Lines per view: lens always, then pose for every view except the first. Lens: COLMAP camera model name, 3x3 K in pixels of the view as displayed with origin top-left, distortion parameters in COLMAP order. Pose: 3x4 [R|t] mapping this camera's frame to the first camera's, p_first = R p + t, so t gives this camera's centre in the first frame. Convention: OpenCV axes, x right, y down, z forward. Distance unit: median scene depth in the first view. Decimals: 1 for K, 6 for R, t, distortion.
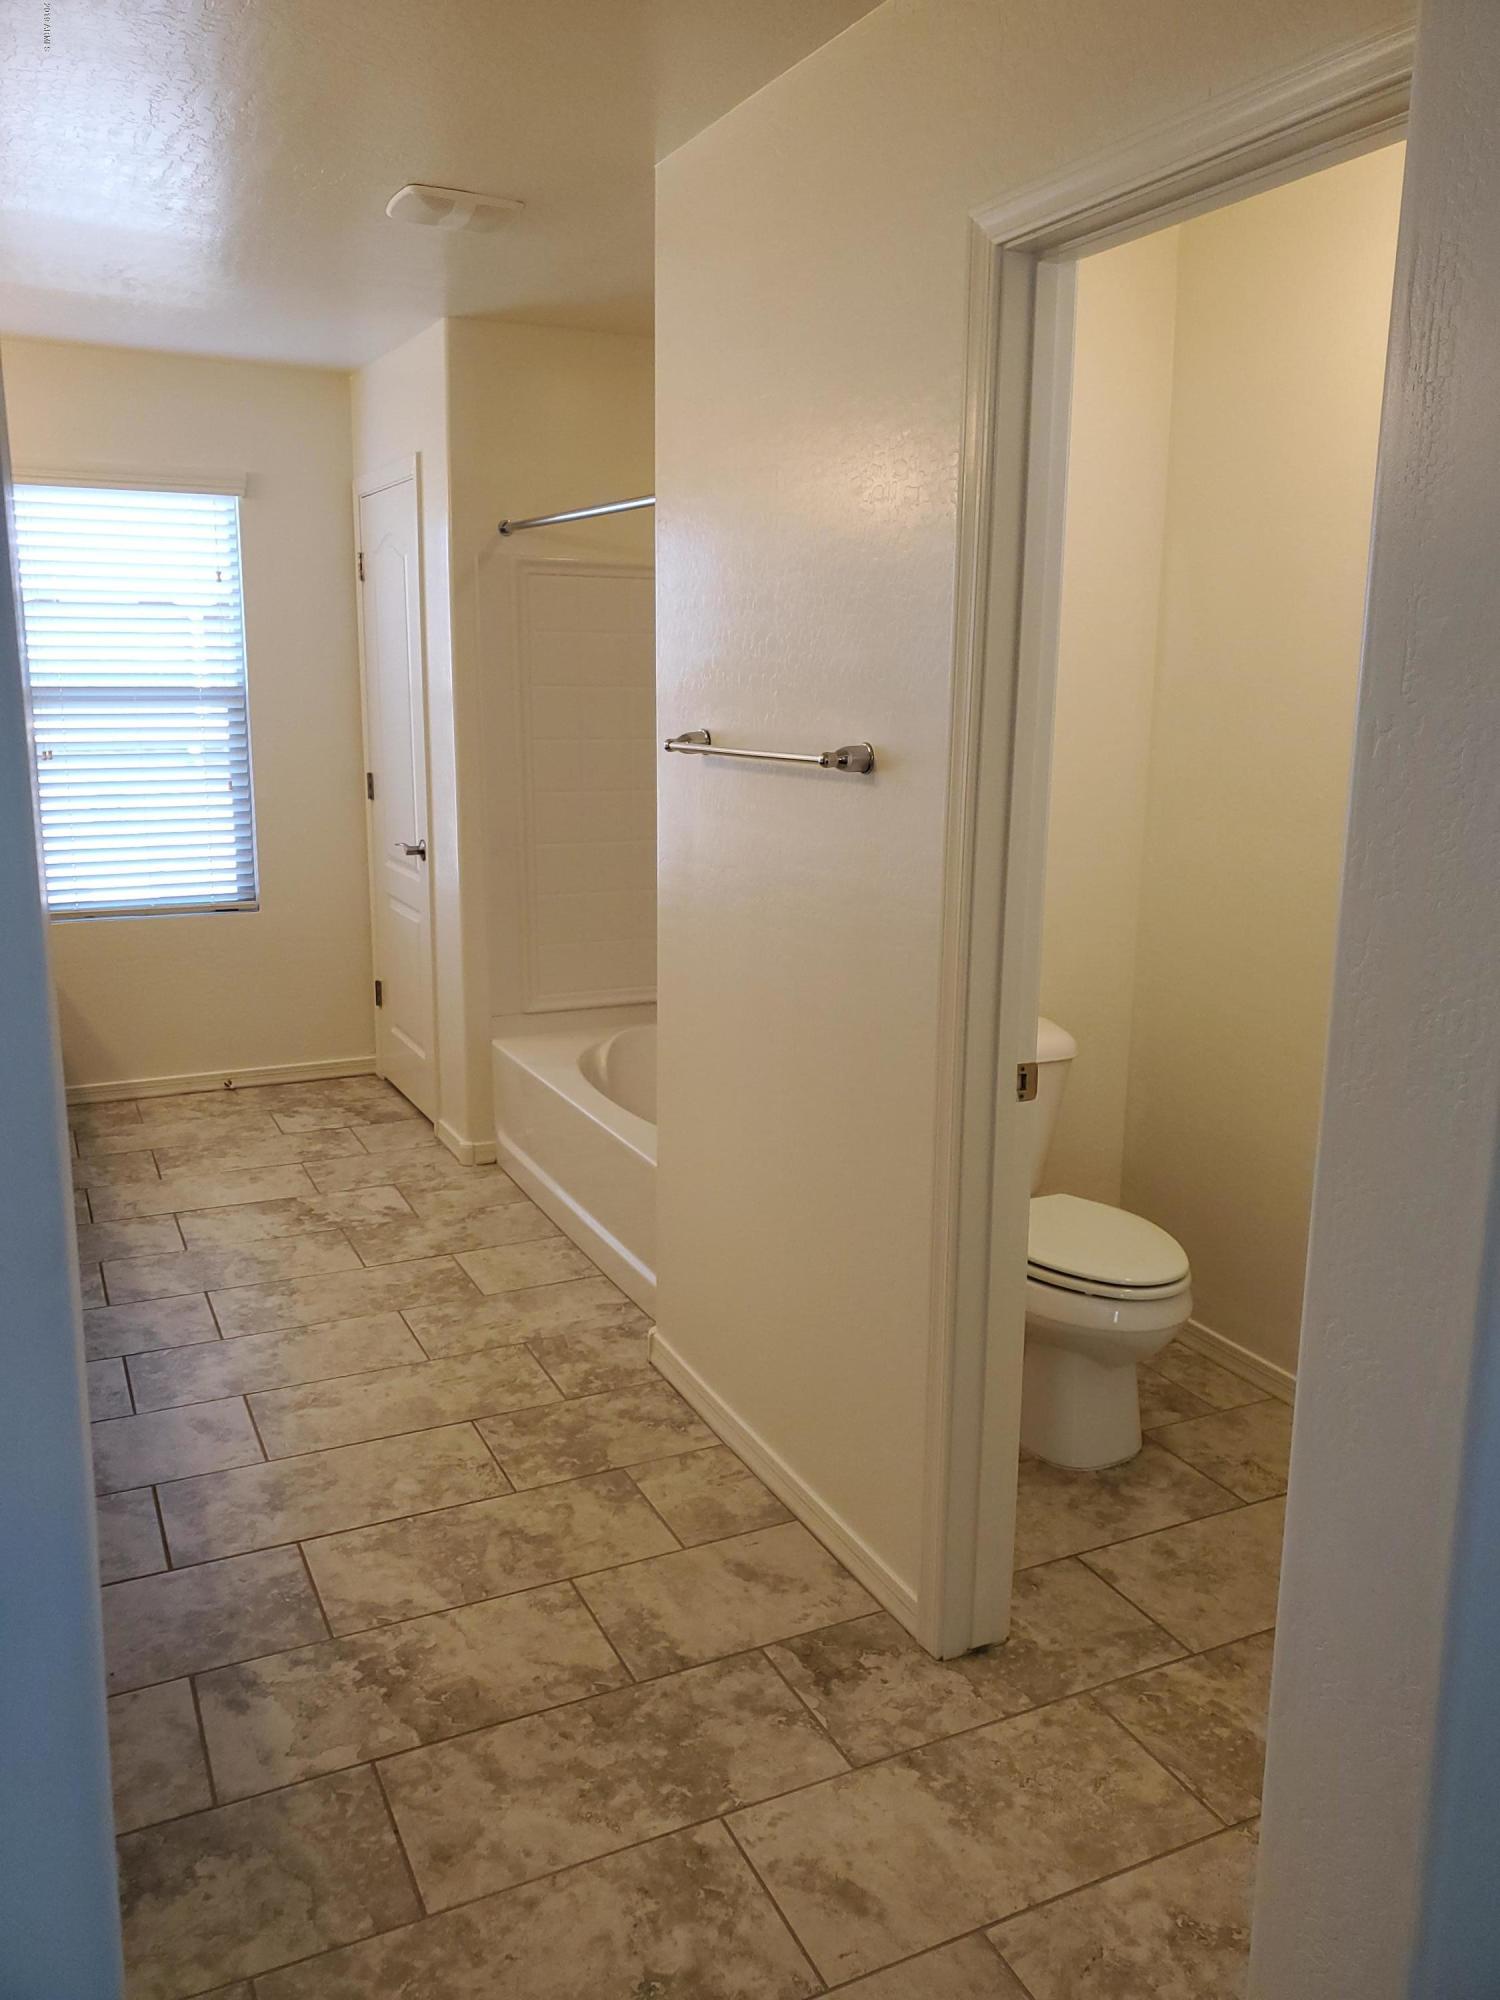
lens RADIAL K [[1565.9, 0, 760.1], [0, 1565.9, 958.4], [0, 0, 1]] dist [0.021635, 0.002873]
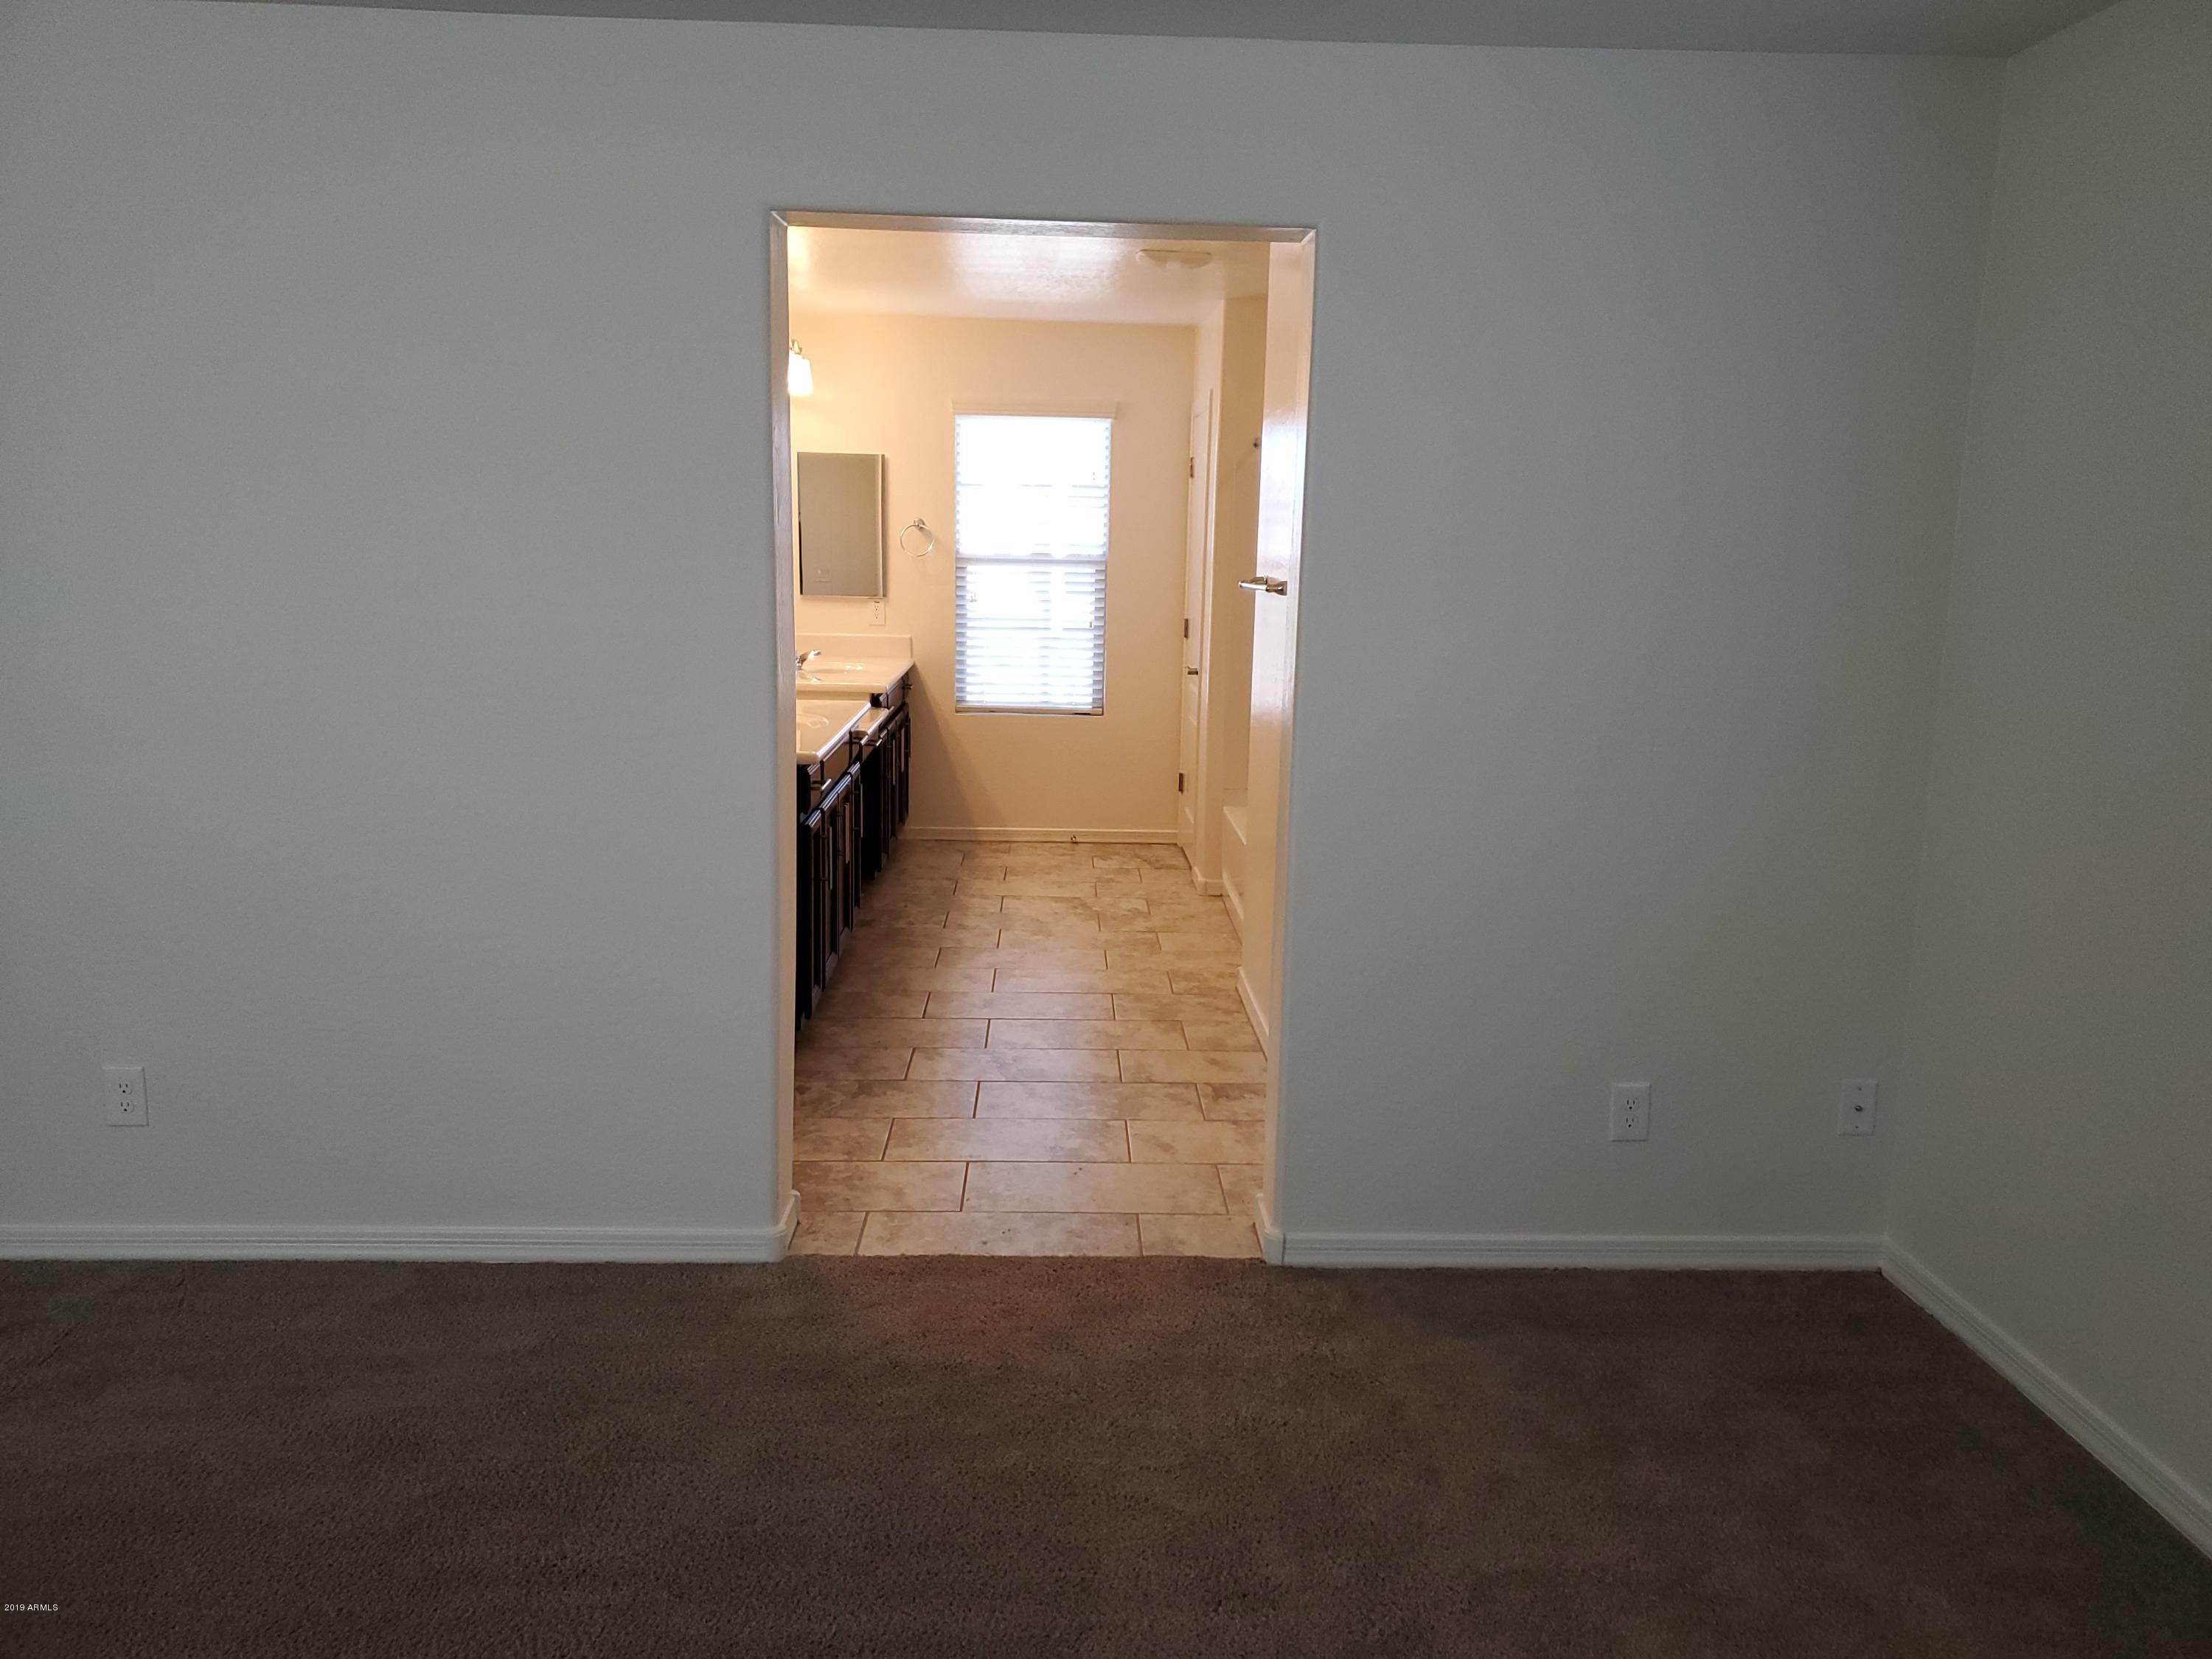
lens RADIAL K [[1731.9, 0, 1109.5], [0, 1731.9, 838.8], [0, 0, 1]] dist [0.021635, 0.002873]
pose [[0.909013, 0.079228, -0.409168, 0.421027], [-0.087804, 0.996135, -0.002183, 0.106384], [0.407414, 0.037911, 0.912456, -0.511388]]
